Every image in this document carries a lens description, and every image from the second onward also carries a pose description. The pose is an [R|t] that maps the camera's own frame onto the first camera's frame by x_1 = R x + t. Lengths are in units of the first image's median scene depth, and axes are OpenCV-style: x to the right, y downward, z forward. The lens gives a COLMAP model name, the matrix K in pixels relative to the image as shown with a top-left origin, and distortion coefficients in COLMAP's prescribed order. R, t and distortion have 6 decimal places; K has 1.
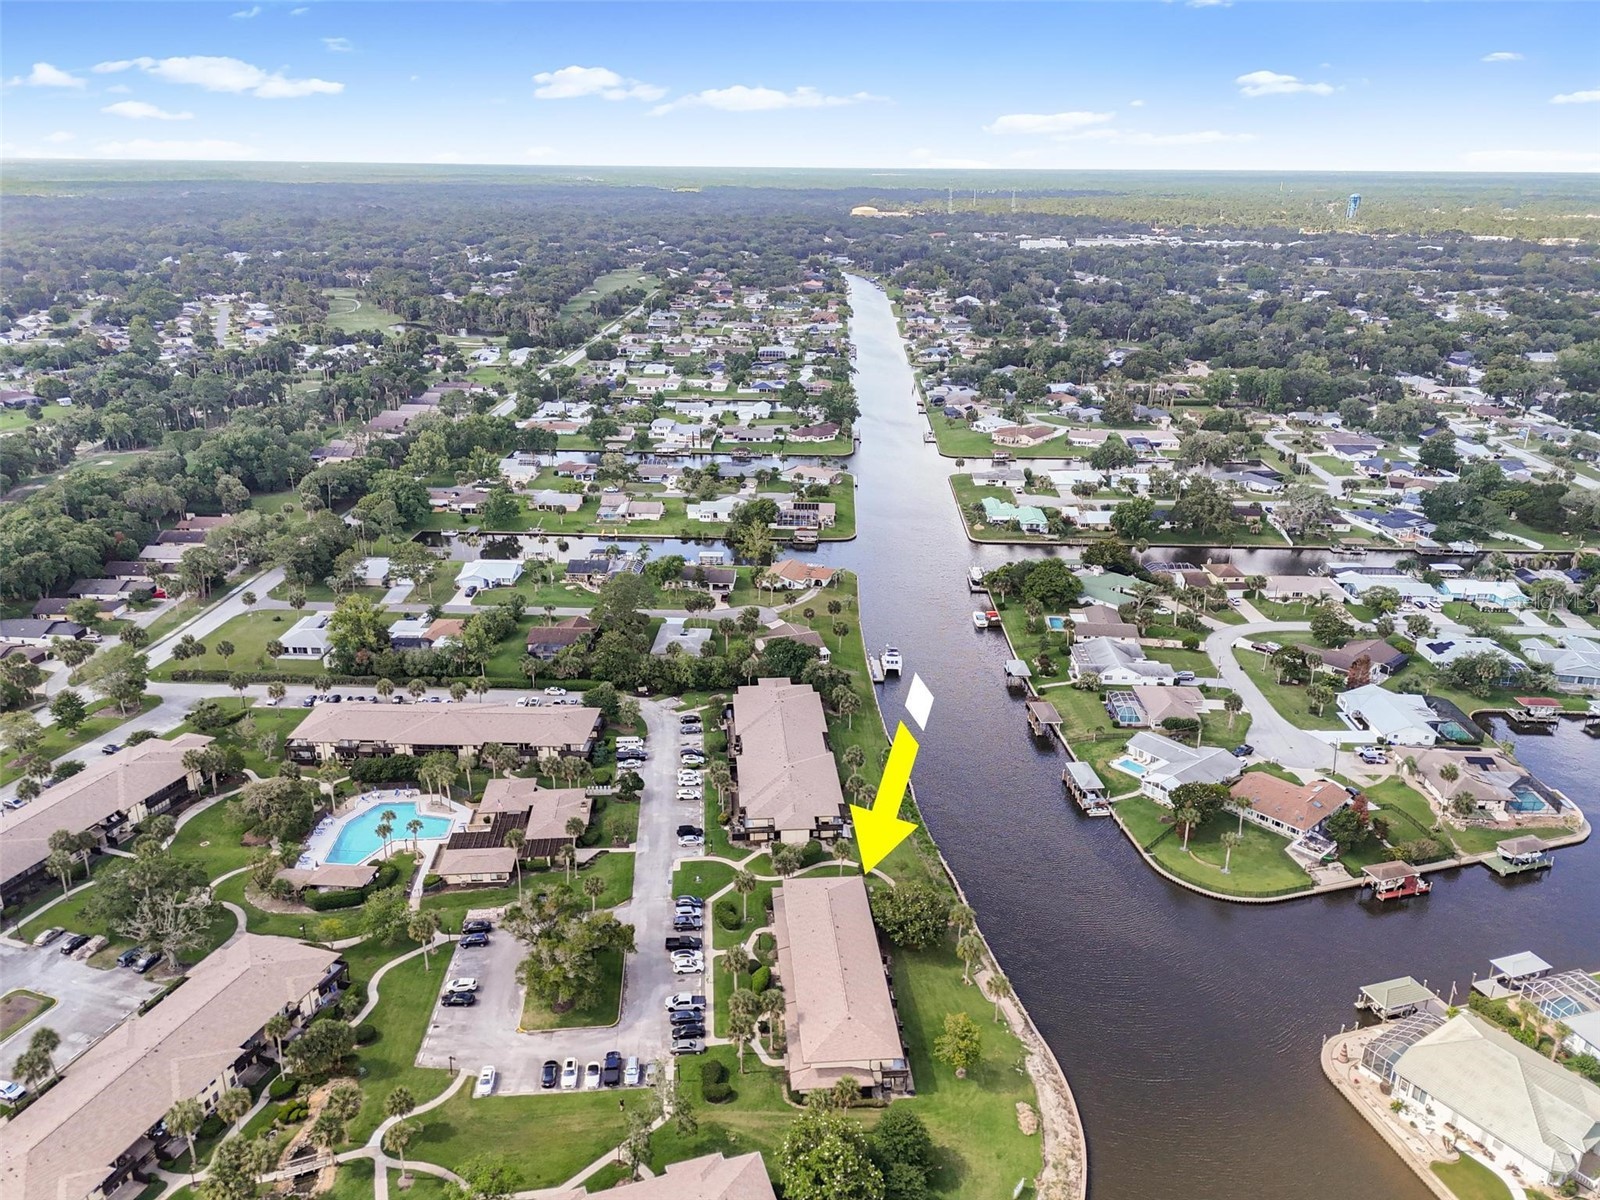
lens RADIAL K [[1167.0, 0, 800.0], [0, 1167.0, 600.0], [0, 0, 1]] dist [0.098003, -0.114592]
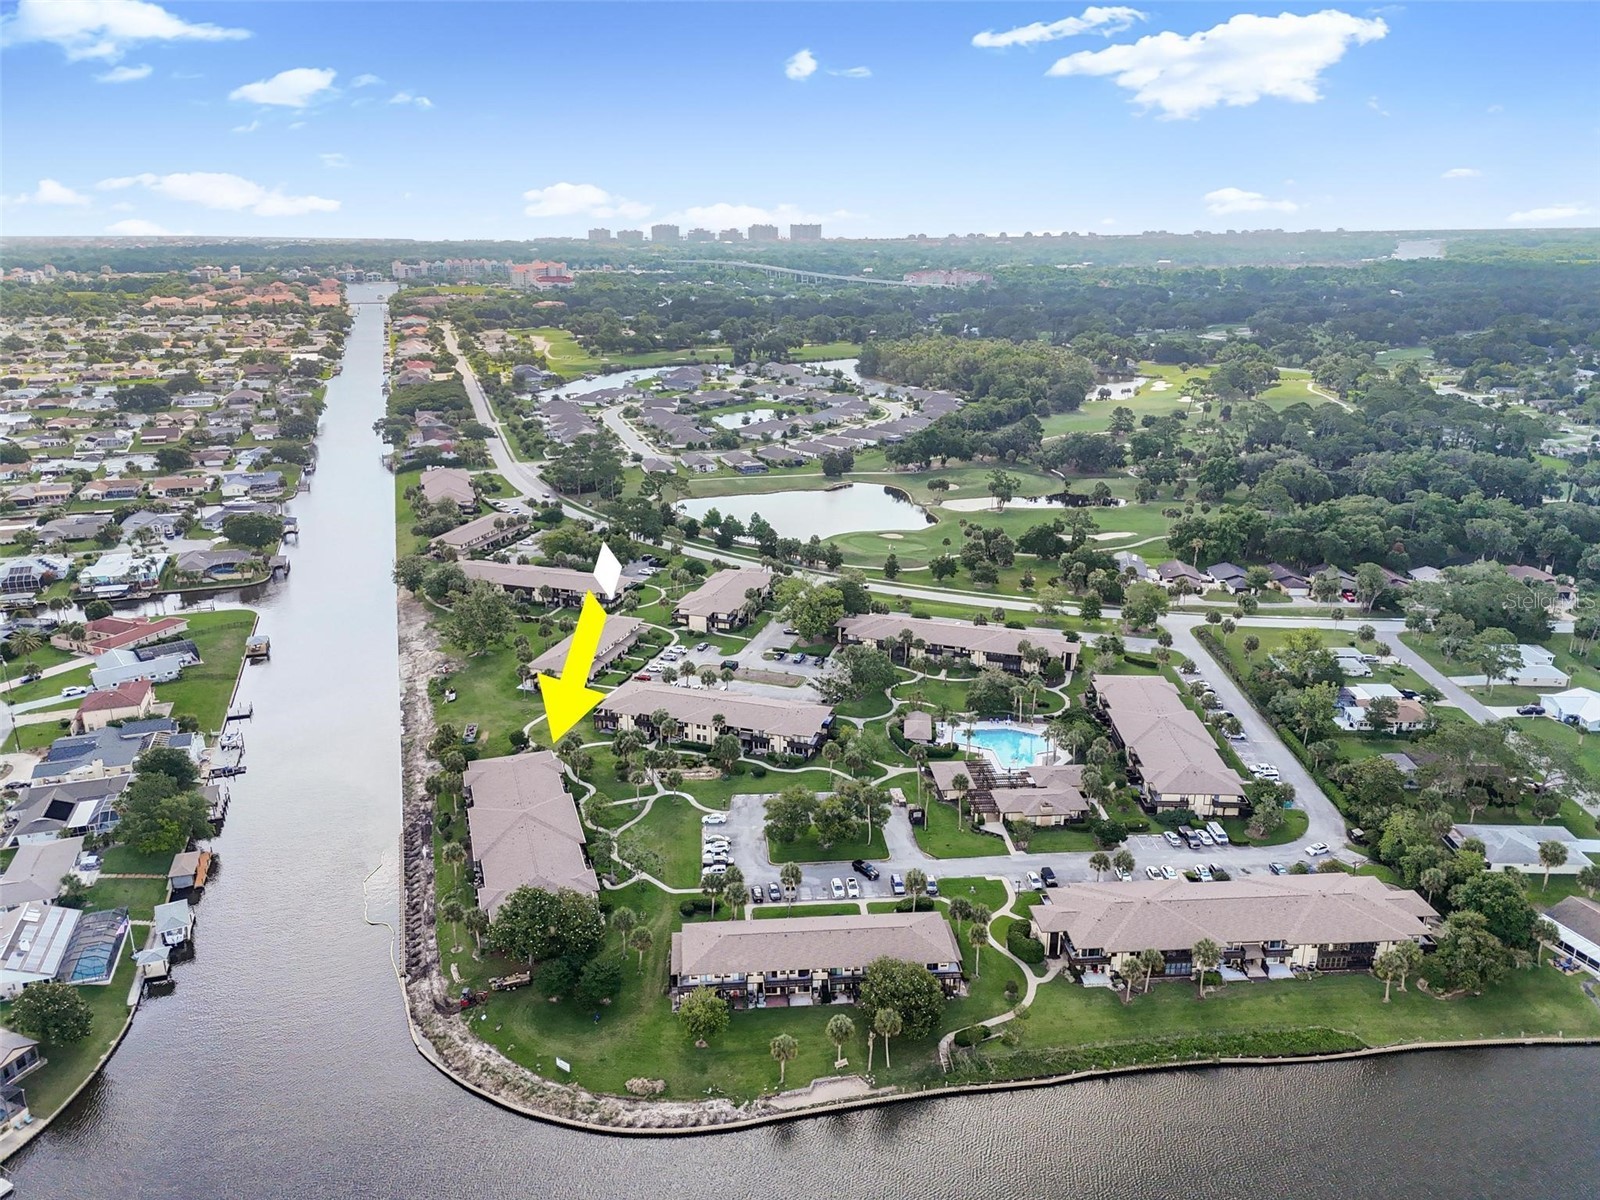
lens RADIAL K [[1176.6, 0, 800.6], [0, 1176.6, 583.7], [0, 0, 1]] dist [0.099588, -0.107626]
pose [[0.006035, 0.299704, -0.954013, 0.559378], [-0.349964, 0.894332, 0.278741, -0.161700], [0.936744, 0.332188, 0.110283, 0.448224]]
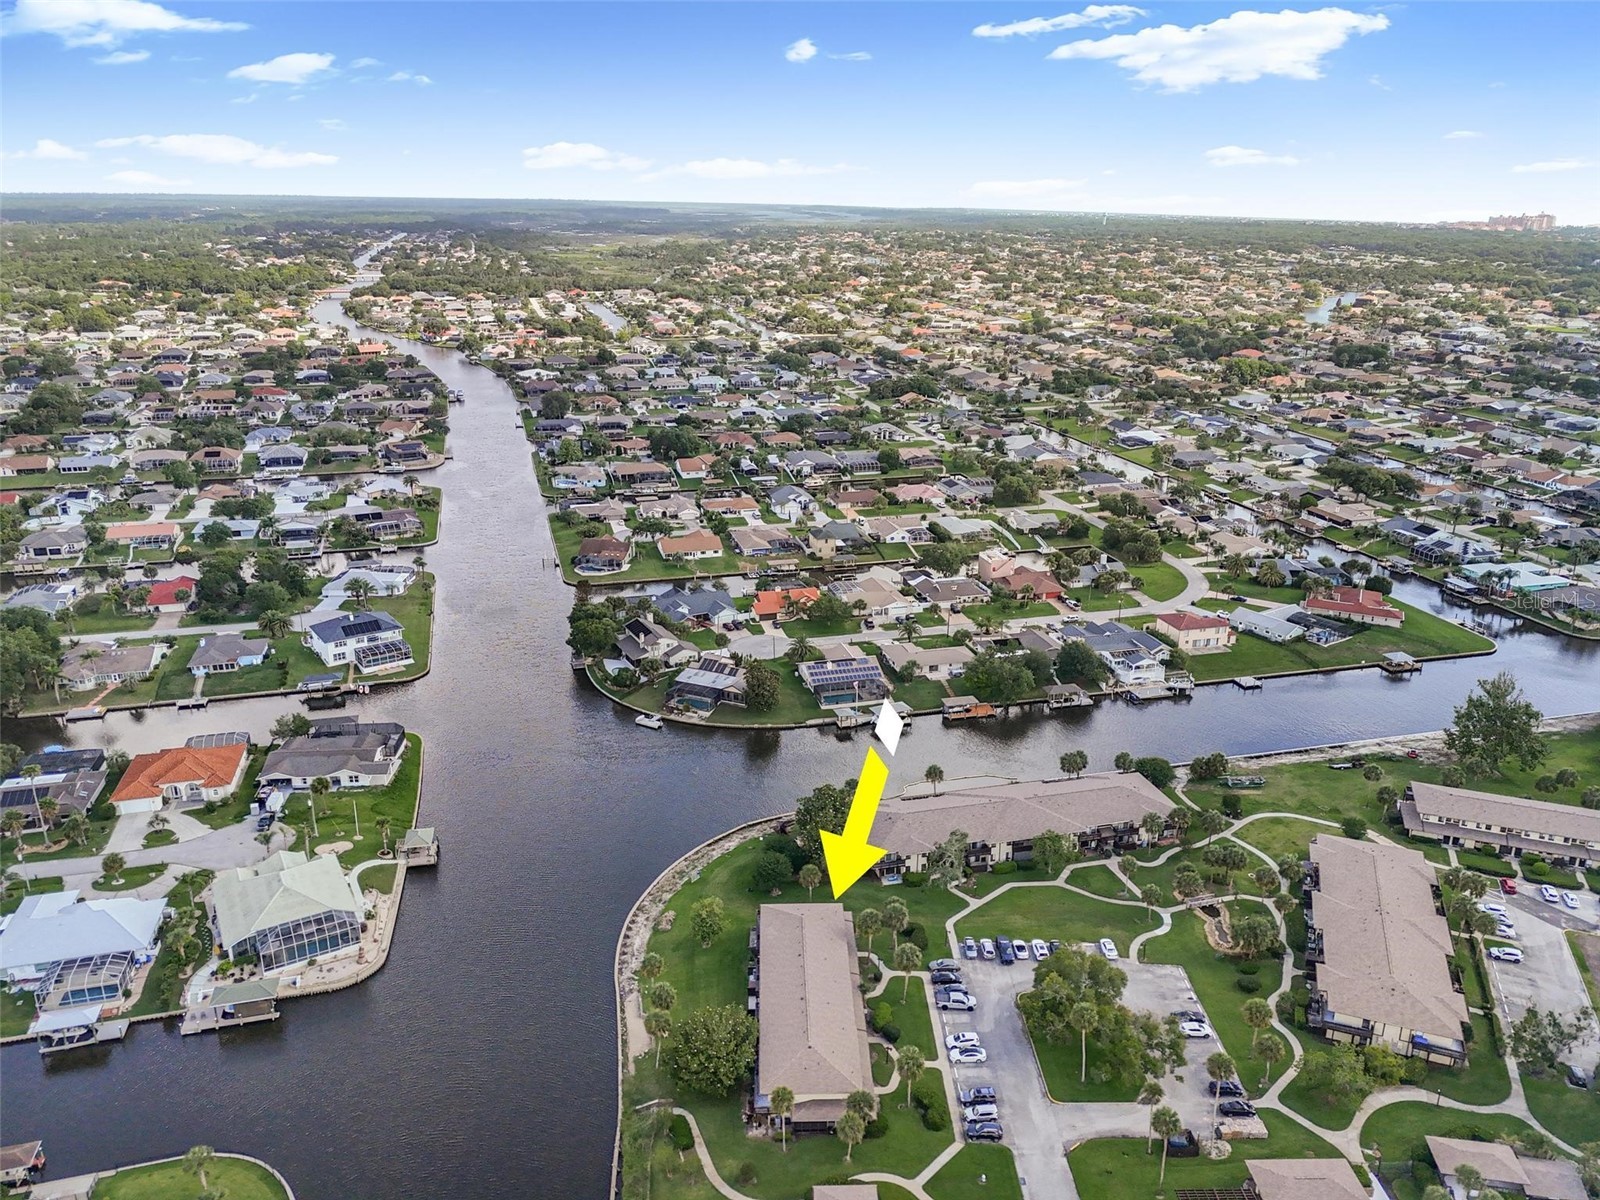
lens RADIAL K [[1176.6, 0, 800.6], [0, 1176.6, 583.7], [0, 0, 1]] dist [0.099588, -0.107626]
pose [[-0.998766, -0.027192, 0.041547, 0.001390], [0.004585, 0.782651, 0.622444, -0.333441], [-0.049442, 0.621866, -0.781561, 0.917799]]
